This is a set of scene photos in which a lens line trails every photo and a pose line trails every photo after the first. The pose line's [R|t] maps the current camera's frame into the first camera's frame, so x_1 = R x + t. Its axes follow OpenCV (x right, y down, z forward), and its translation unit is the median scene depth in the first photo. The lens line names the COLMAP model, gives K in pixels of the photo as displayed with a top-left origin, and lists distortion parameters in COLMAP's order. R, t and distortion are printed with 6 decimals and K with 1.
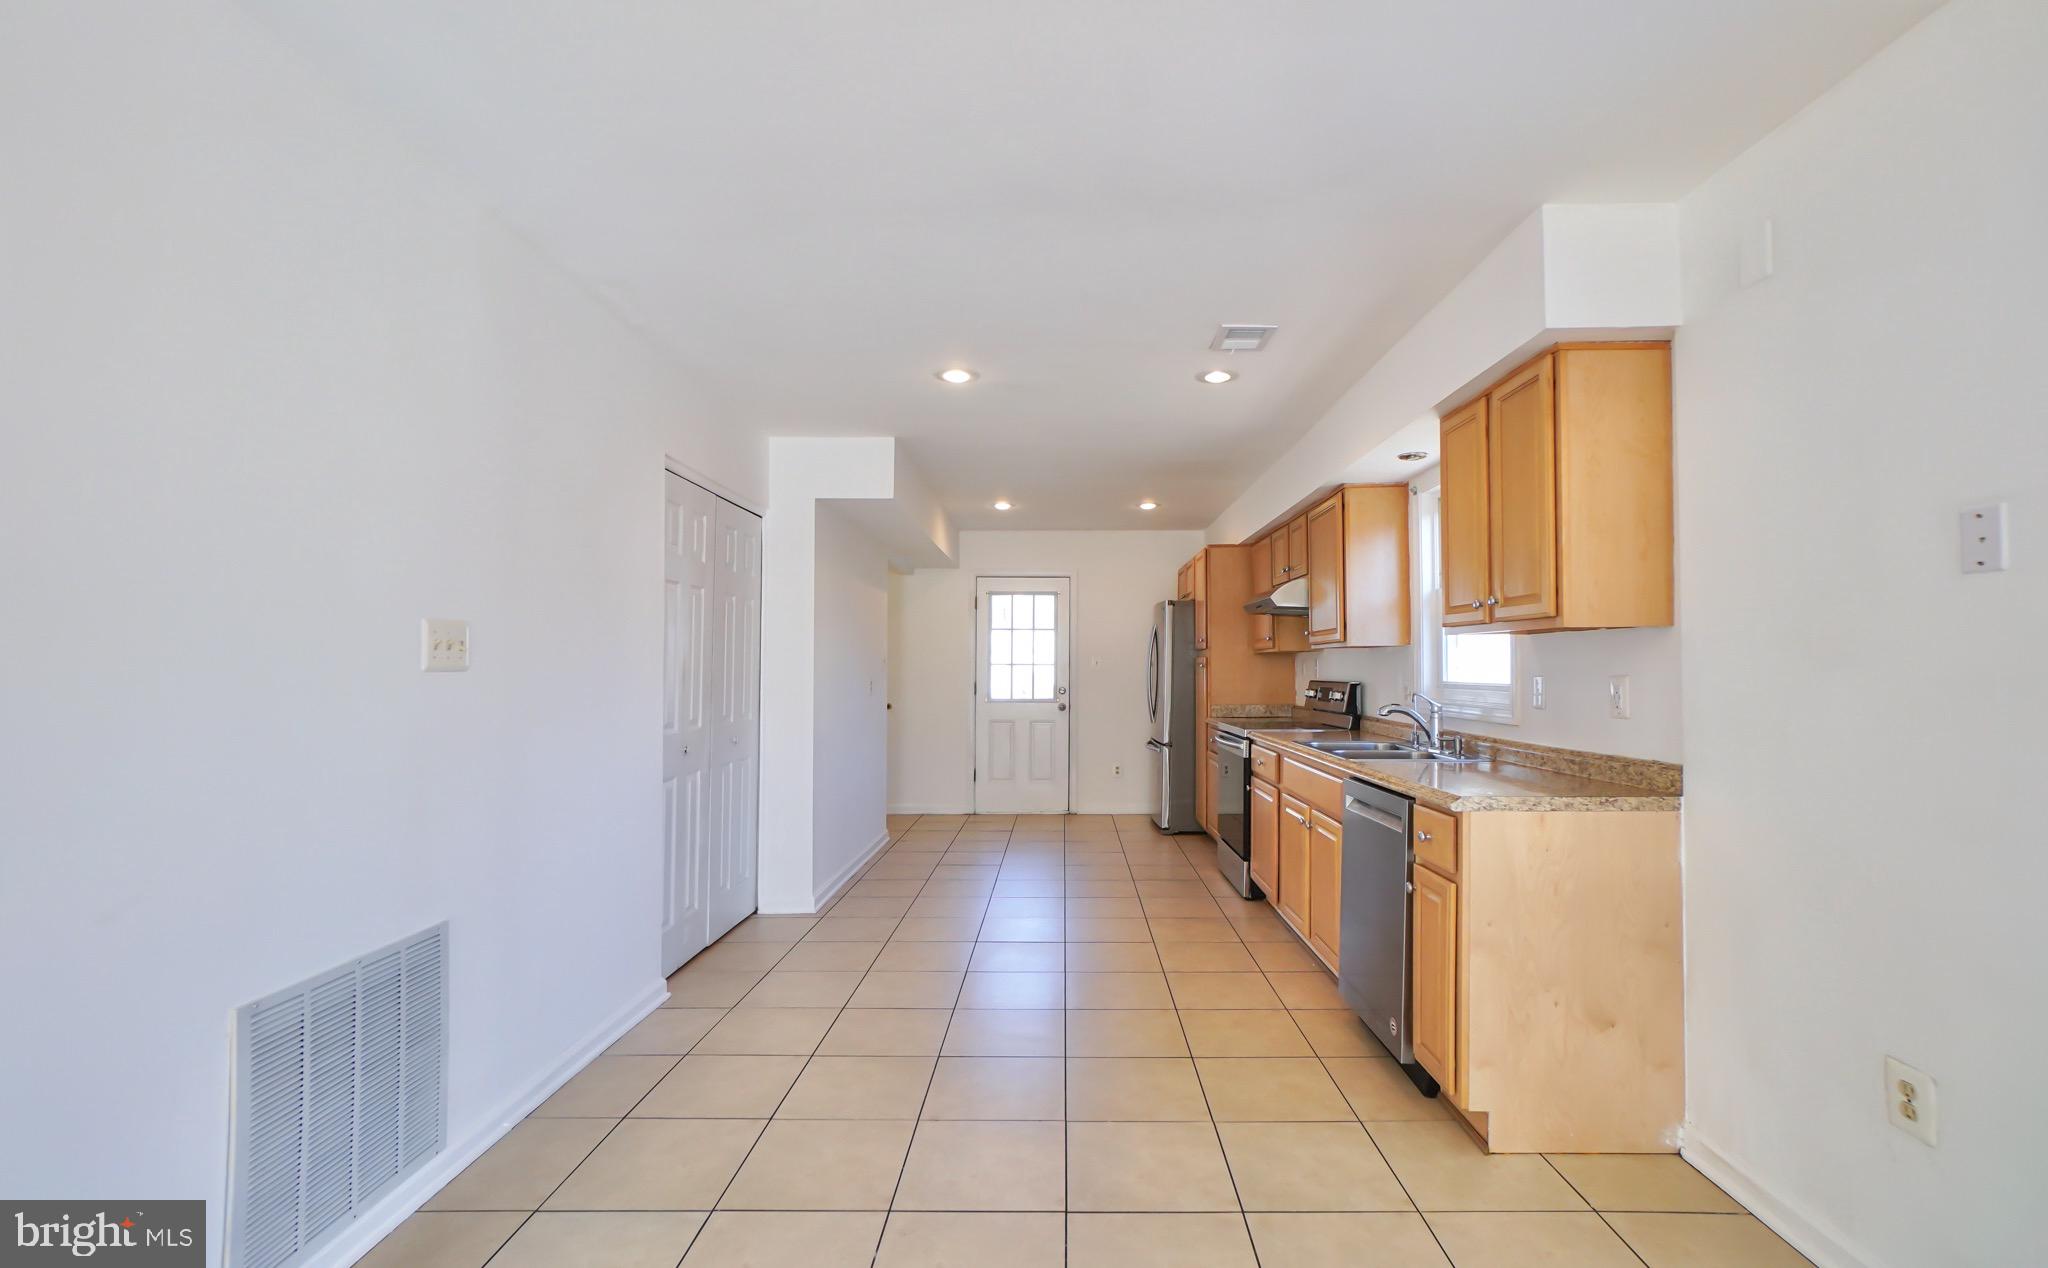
lens RADIAL K [[884.8, 0, 1074.4], [0, 884.8, 657.6], [0, 0, 1]] dist [-0.000087, 0.000198]
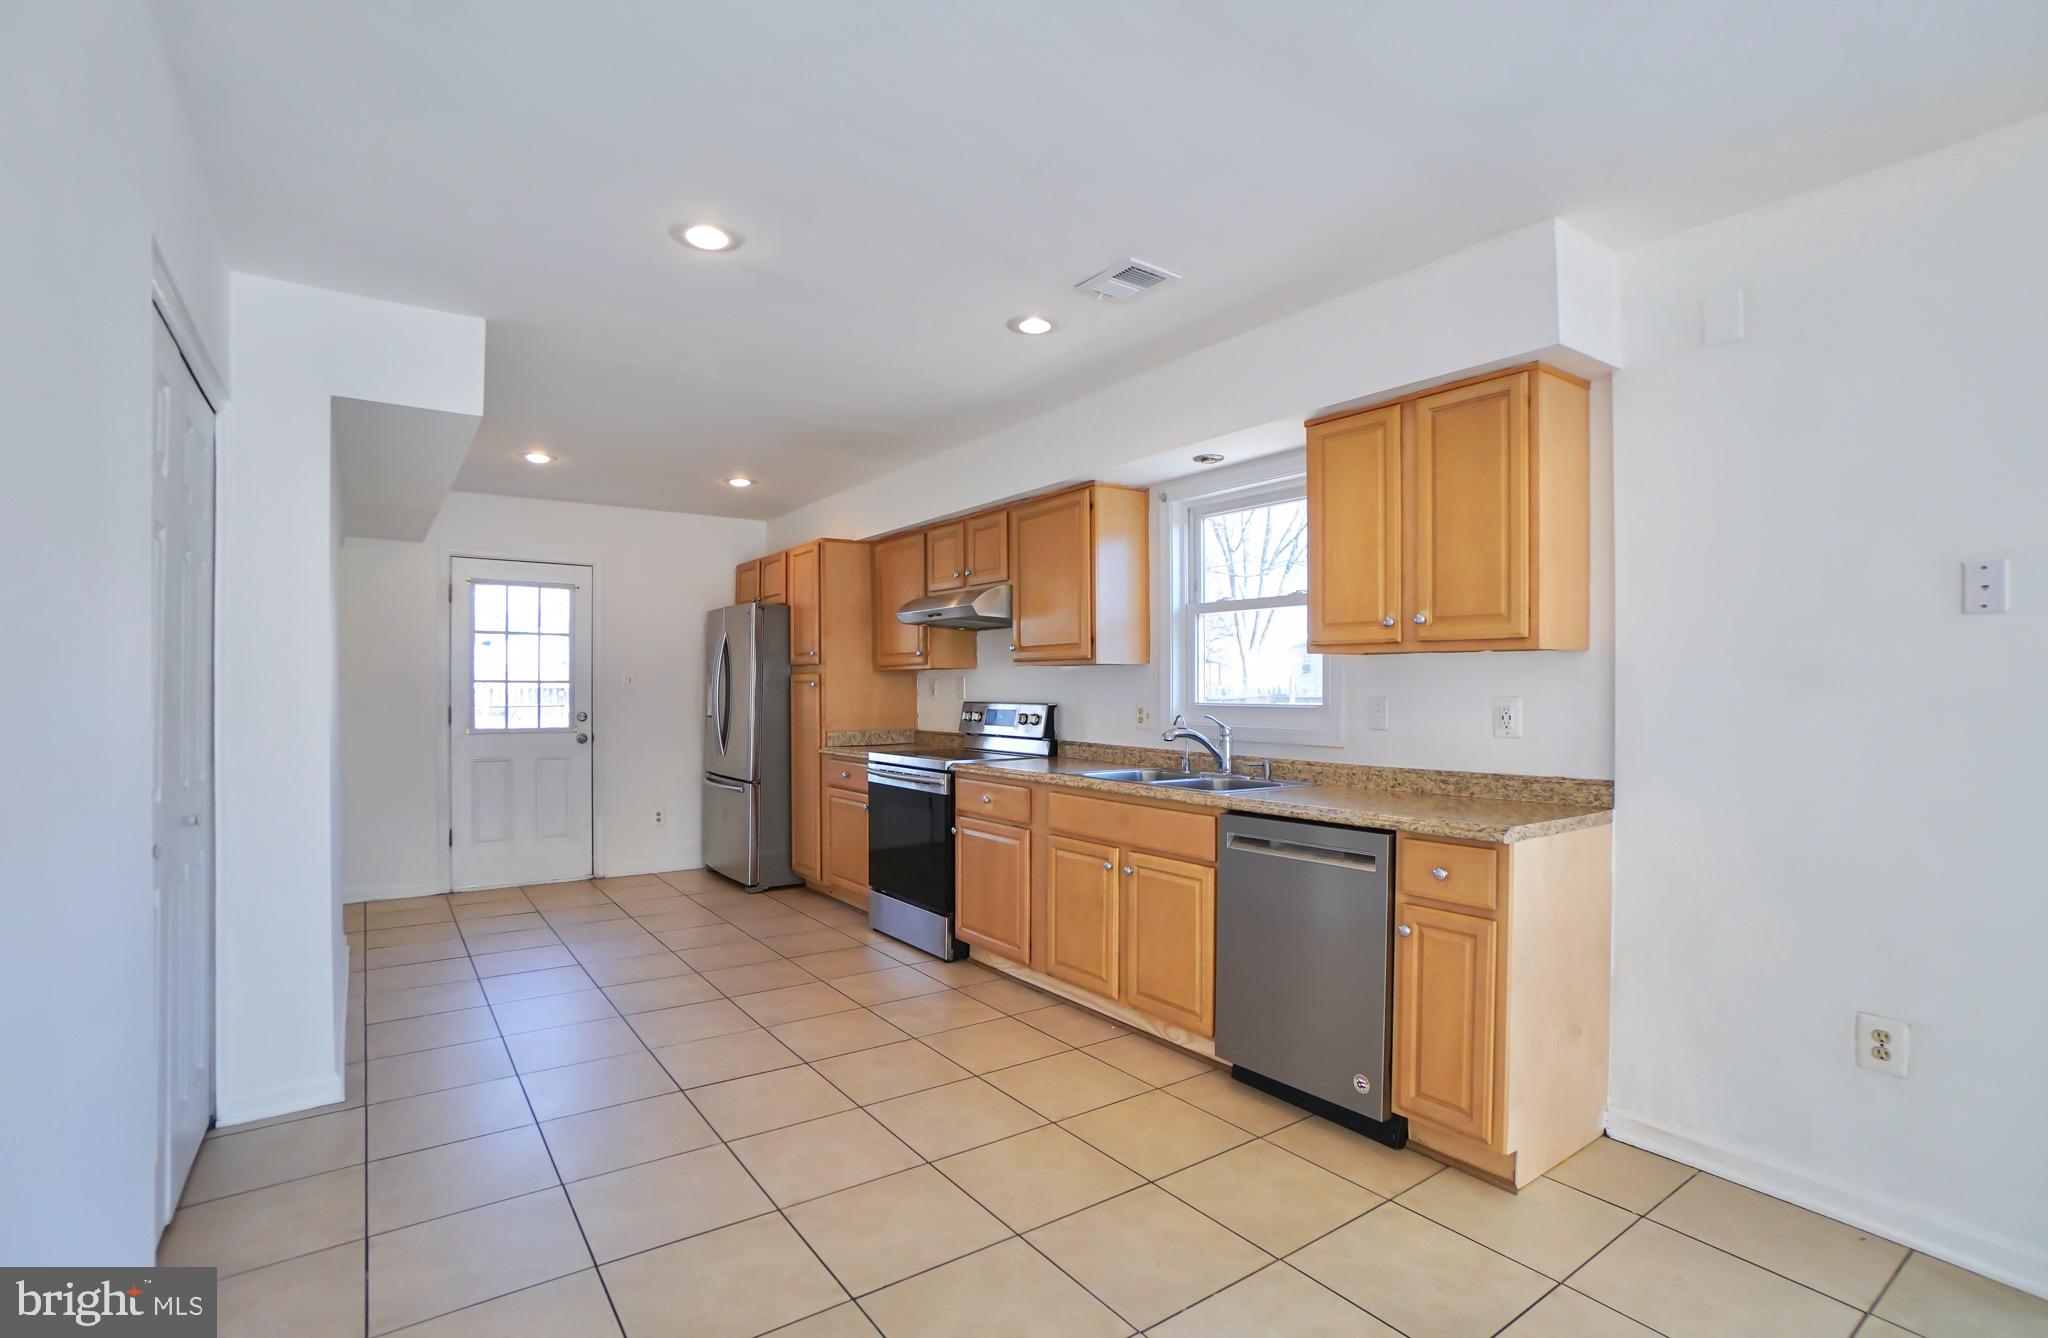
lens RADIAL K [[933.6, 0, 1021.6], [0, 933.6, 697.0], [0, 0, 1]] dist [-0.044702, 0.000022]
pose [[0.822639, -0.002449, 0.568559, -0.257624], [-0.010137, 0.999769, 0.018974, 0.003350], [-0.568474, -0.021373, 0.822424, 0.240283]]
